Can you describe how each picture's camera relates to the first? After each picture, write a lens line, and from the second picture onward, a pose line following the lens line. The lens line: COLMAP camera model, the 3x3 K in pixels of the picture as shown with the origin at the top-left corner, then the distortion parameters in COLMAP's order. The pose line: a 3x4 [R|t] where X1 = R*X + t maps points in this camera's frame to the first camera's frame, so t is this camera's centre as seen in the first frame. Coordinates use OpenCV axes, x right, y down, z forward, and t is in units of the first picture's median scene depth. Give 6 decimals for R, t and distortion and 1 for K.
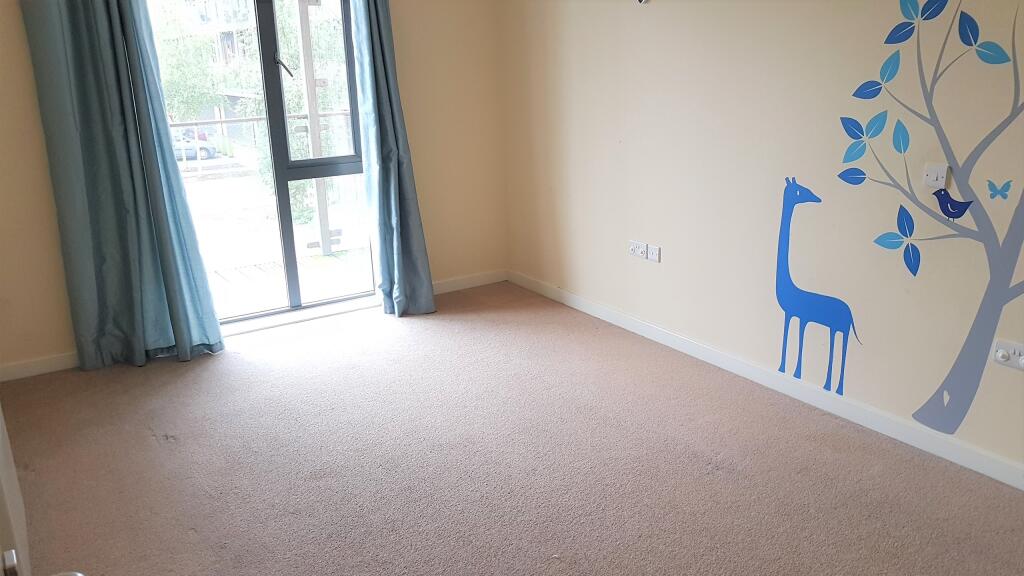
lens RADIAL K [[815.7, 0, 514.2], [0, 815.7, 292.7], [0, 0, 1]] dist [-0.008804, -0.010838]
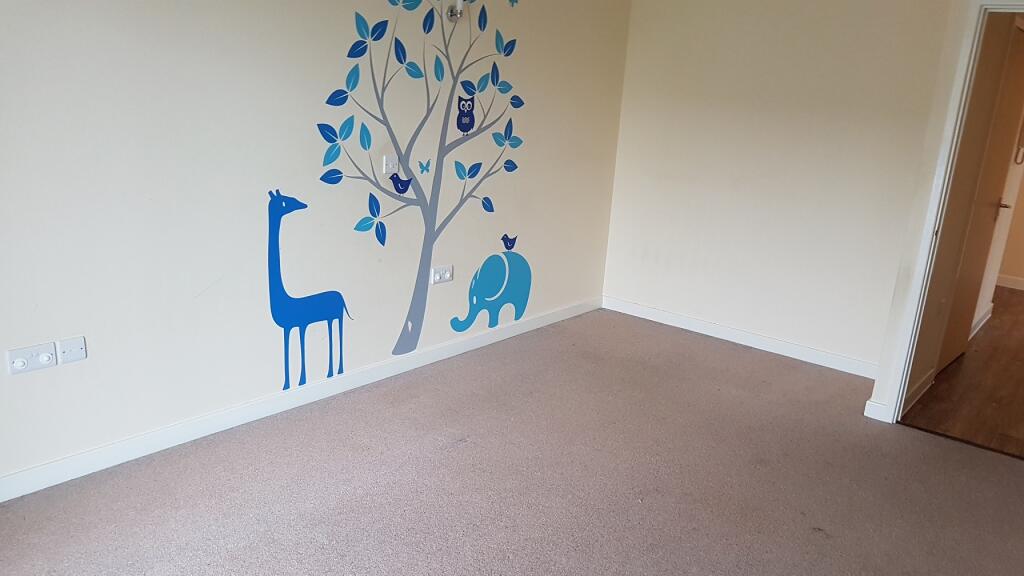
lens RADIAL K [[815.7, 0, 514.2], [0, 815.7, 292.7], [0, 0, 1]] dist [-0.008804, -0.010838]
pose [[-0.309734, -0.249367, 0.917541, -0.745598], [0.209897, 0.923257, 0.321775, -0.319216], [-0.927366, 0.292254, -0.233623, 1.143123]]
